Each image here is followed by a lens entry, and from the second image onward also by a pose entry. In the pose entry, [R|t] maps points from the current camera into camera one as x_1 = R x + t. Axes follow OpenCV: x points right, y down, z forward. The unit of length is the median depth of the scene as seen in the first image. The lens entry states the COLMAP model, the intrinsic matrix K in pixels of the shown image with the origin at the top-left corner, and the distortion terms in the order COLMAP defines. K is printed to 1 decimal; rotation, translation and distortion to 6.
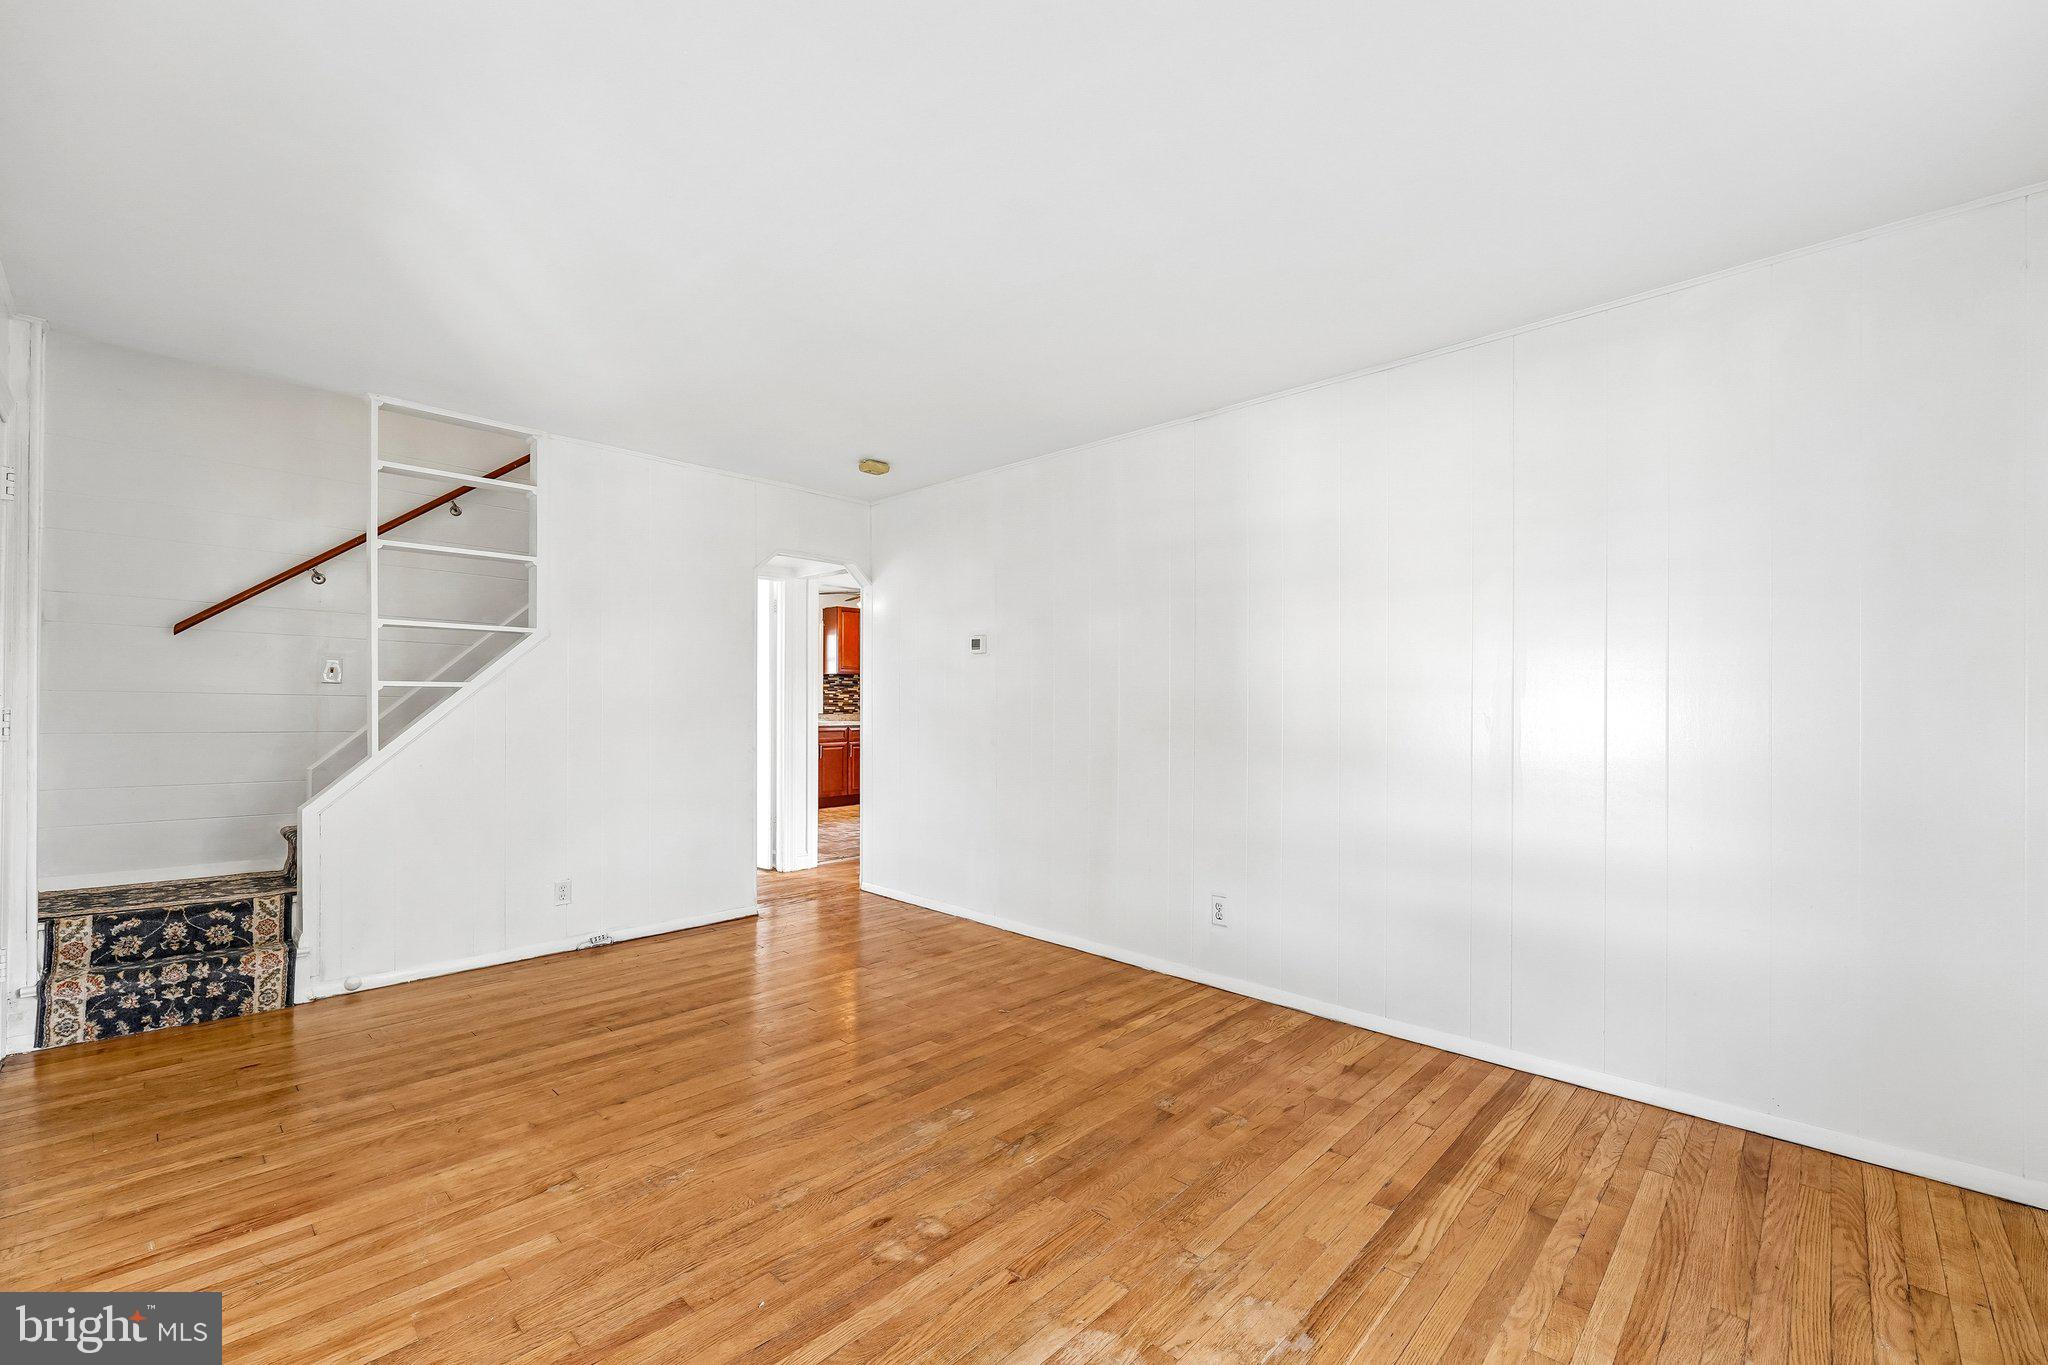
lens RADIAL K [[845.1, 0, 1016.8], [0, 845.1, 695.7], [0, 0, 1]] dist [0.002528, -0.000059]
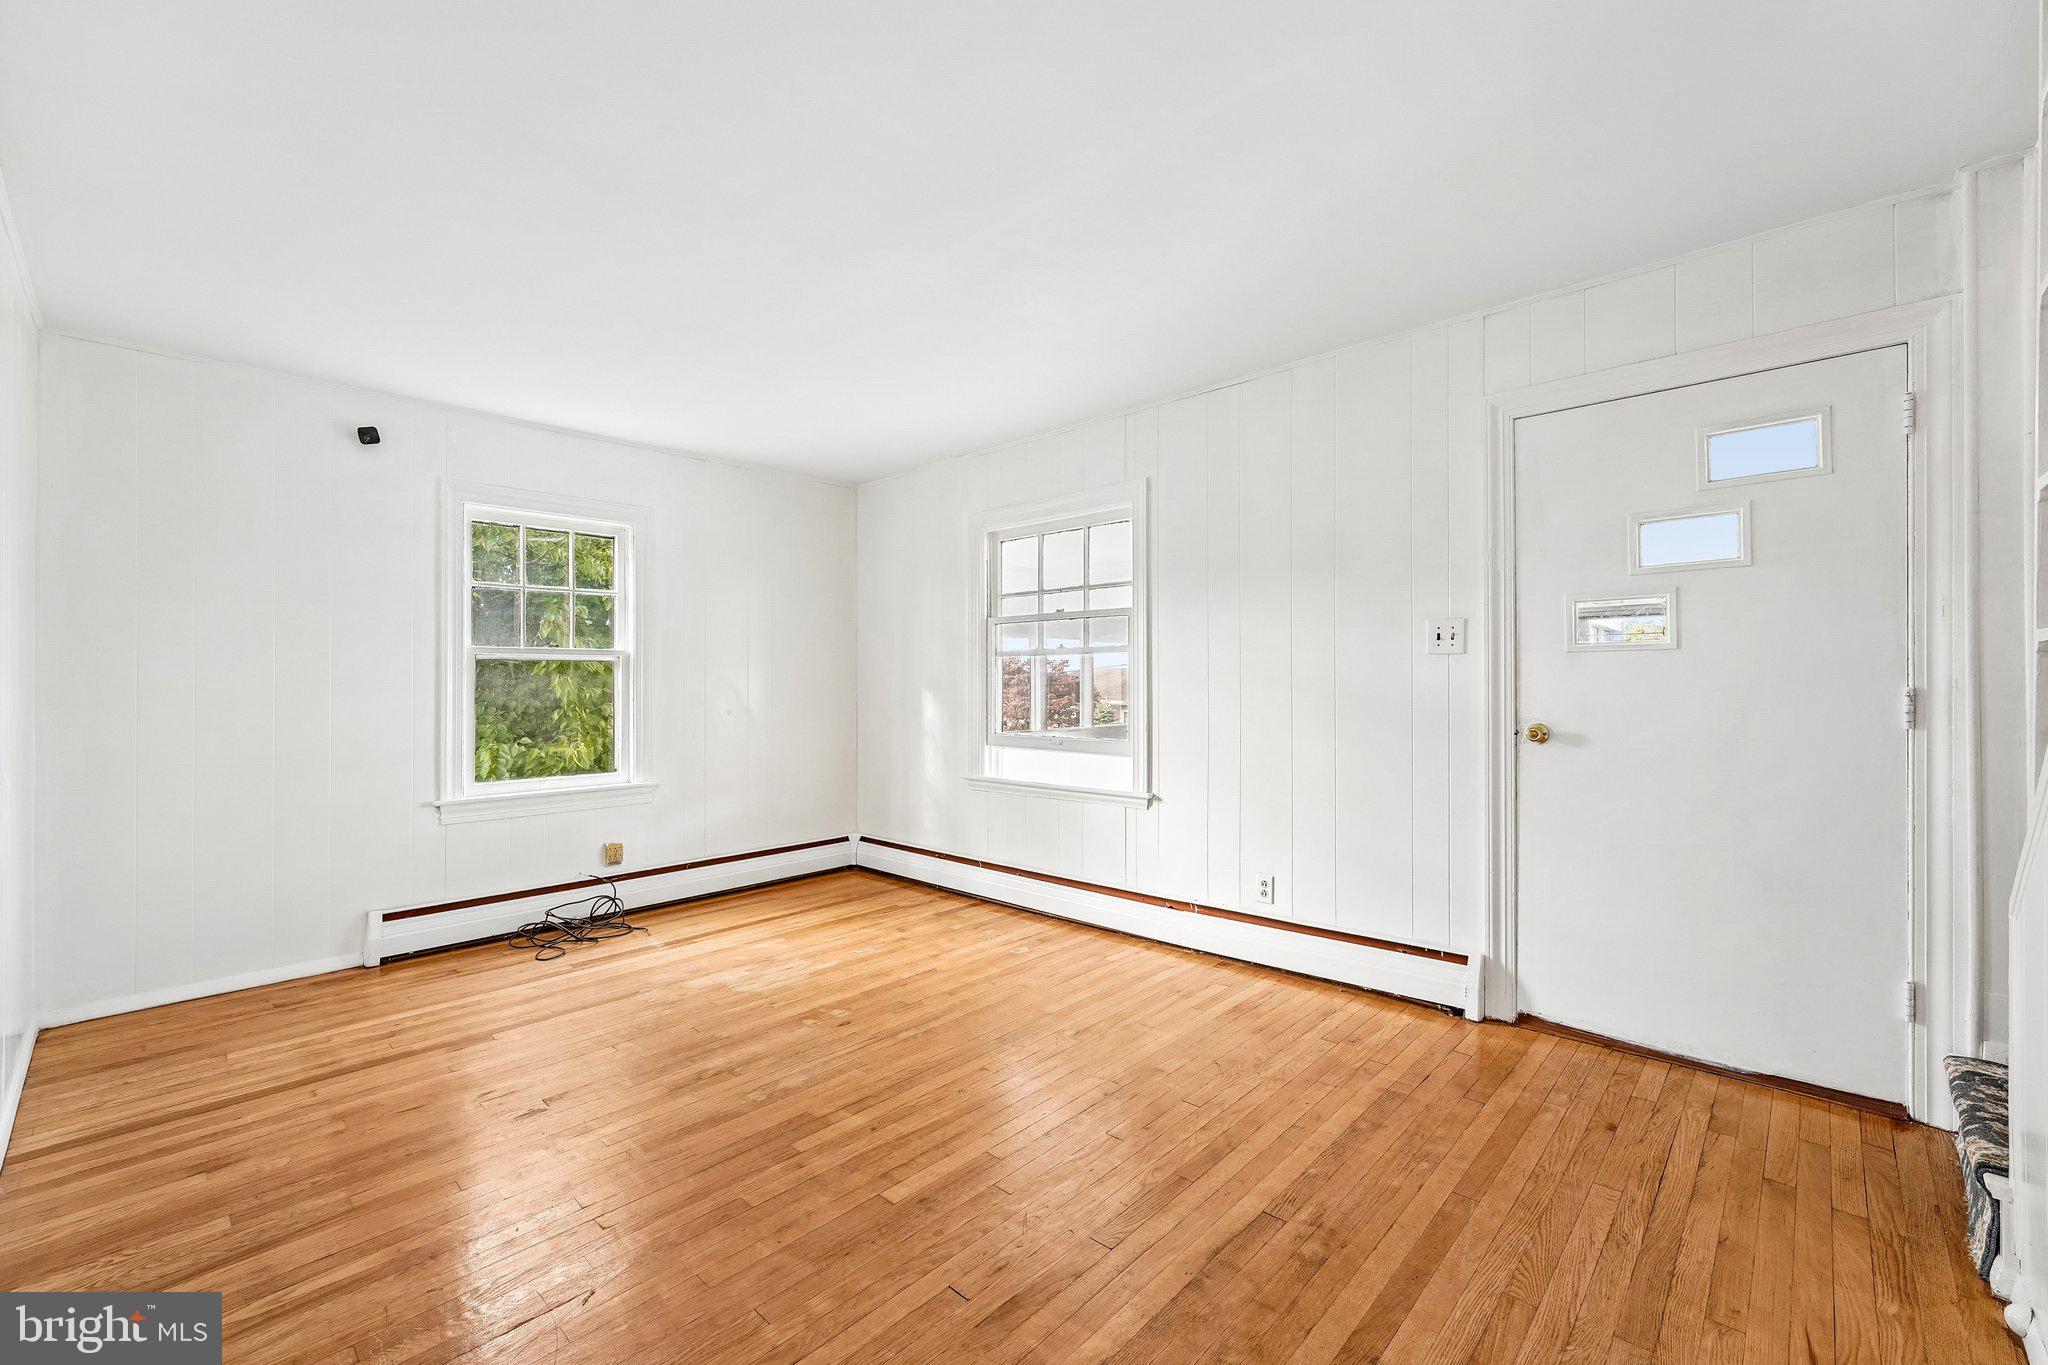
lens RADIAL K [[845.1, 0, 1022.4], [0, 845.1, 672.8], [0, 0, 1]] dist [0.002528, -0.000059]
pose [[-0.999864, 0.002984, -0.016194, -0.297506], [0.003206, 0.999901, -0.013699, 0.007889], [0.016152, -0.013749, -0.999775, 1.649434]]
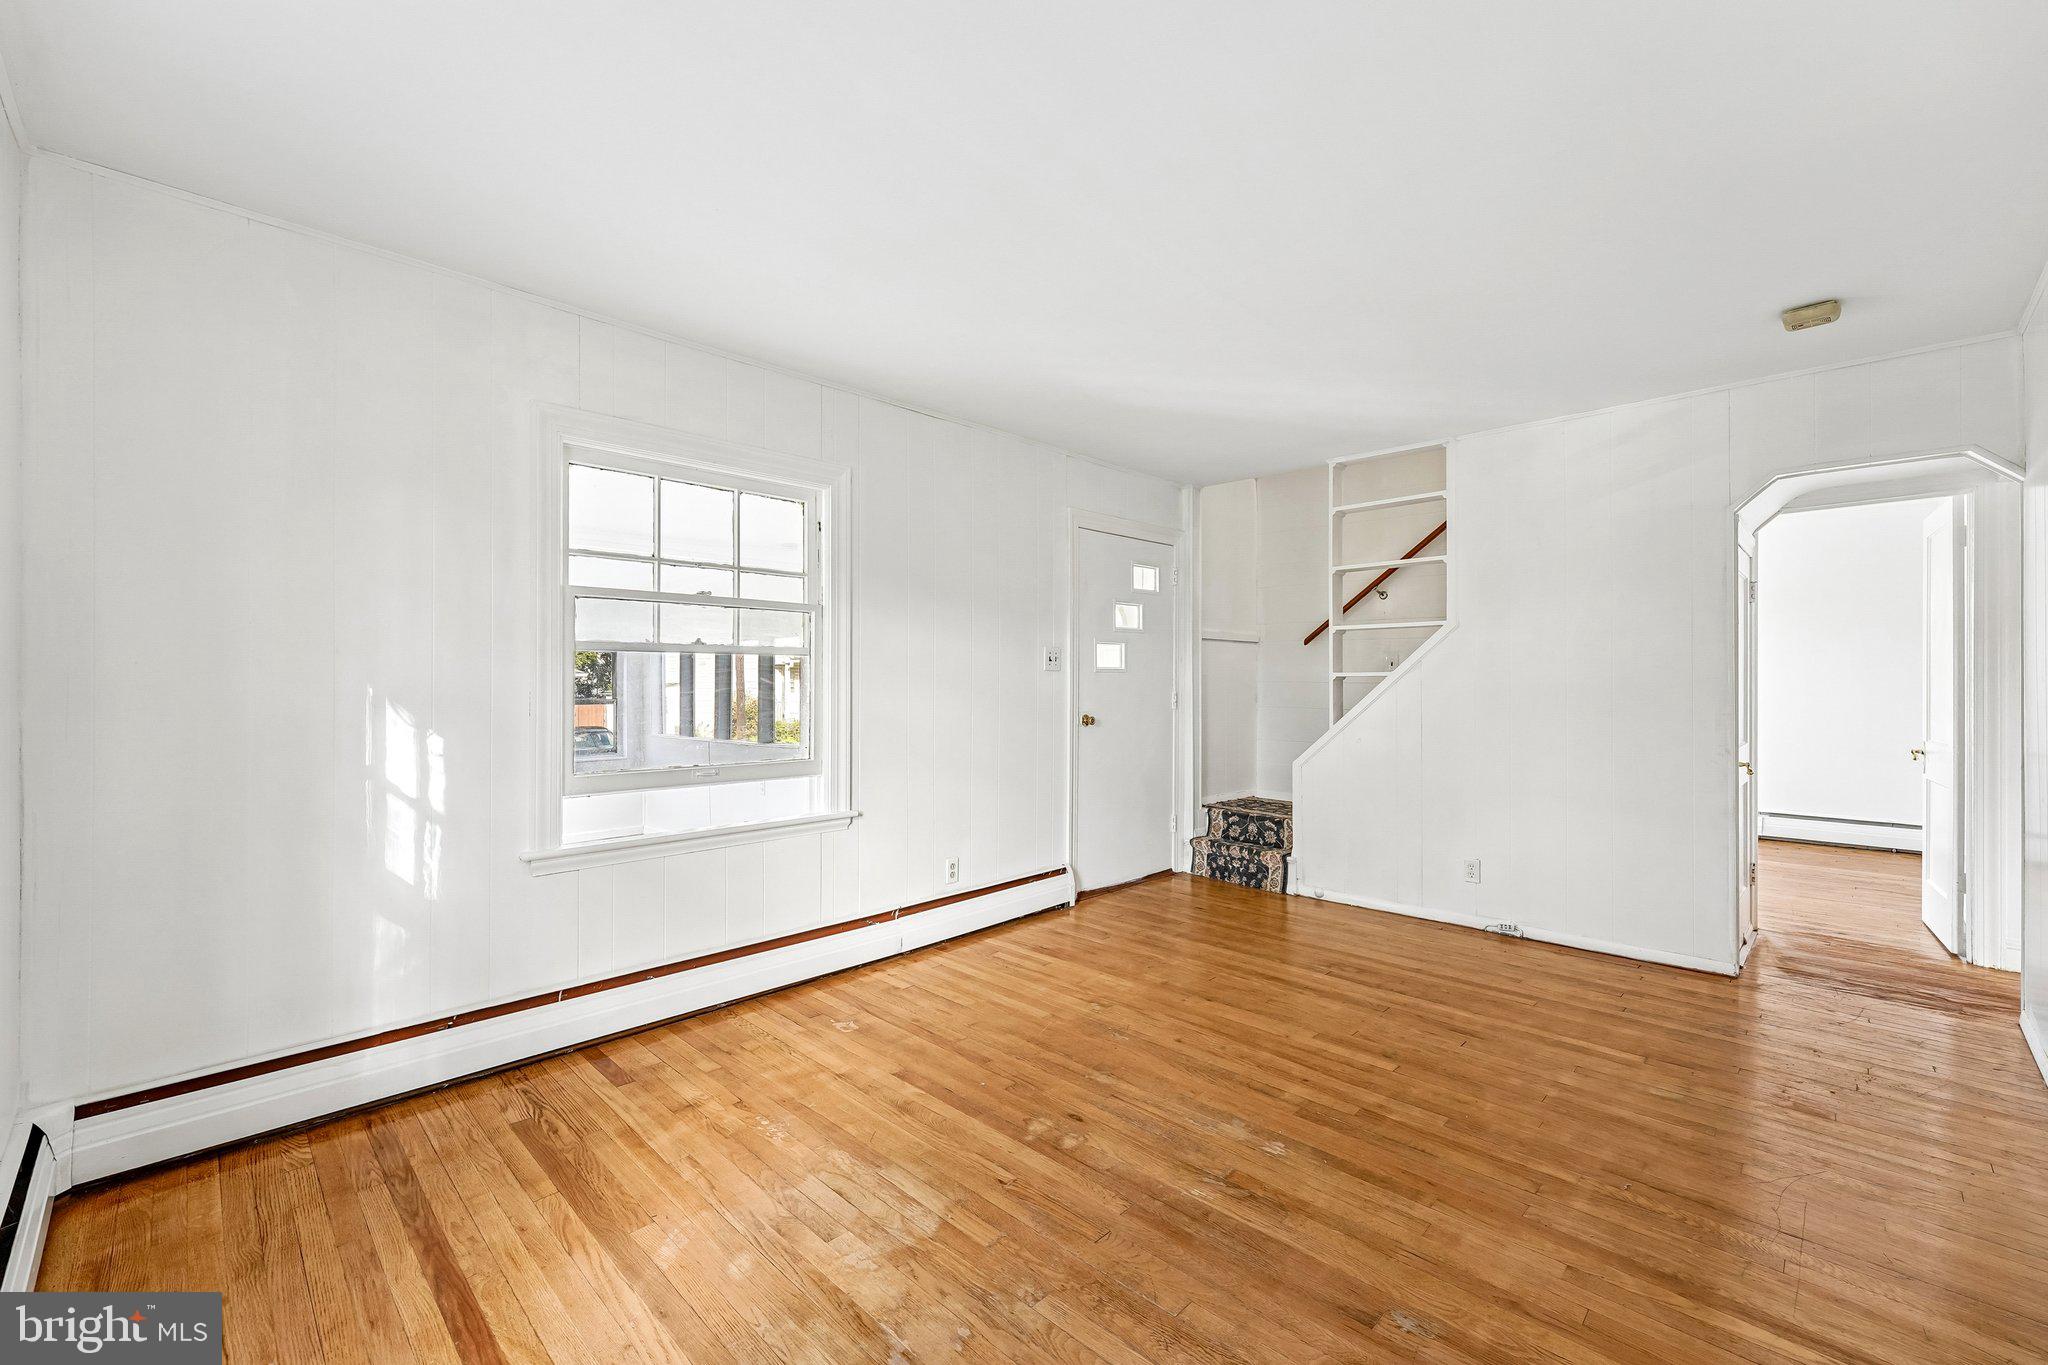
lens RADIAL K [[845.1, 0, 1028.4], [0, 845.1, 690.8], [0, 0, 1]] dist [0.002528, -0.000059]
pose [[-0.002995, 0.001639, -0.999994, 0.681036], [0.007343, 0.999972, 0.001617, 0.006361], [0.999969, -0.007338, -0.003007, 0.611492]]
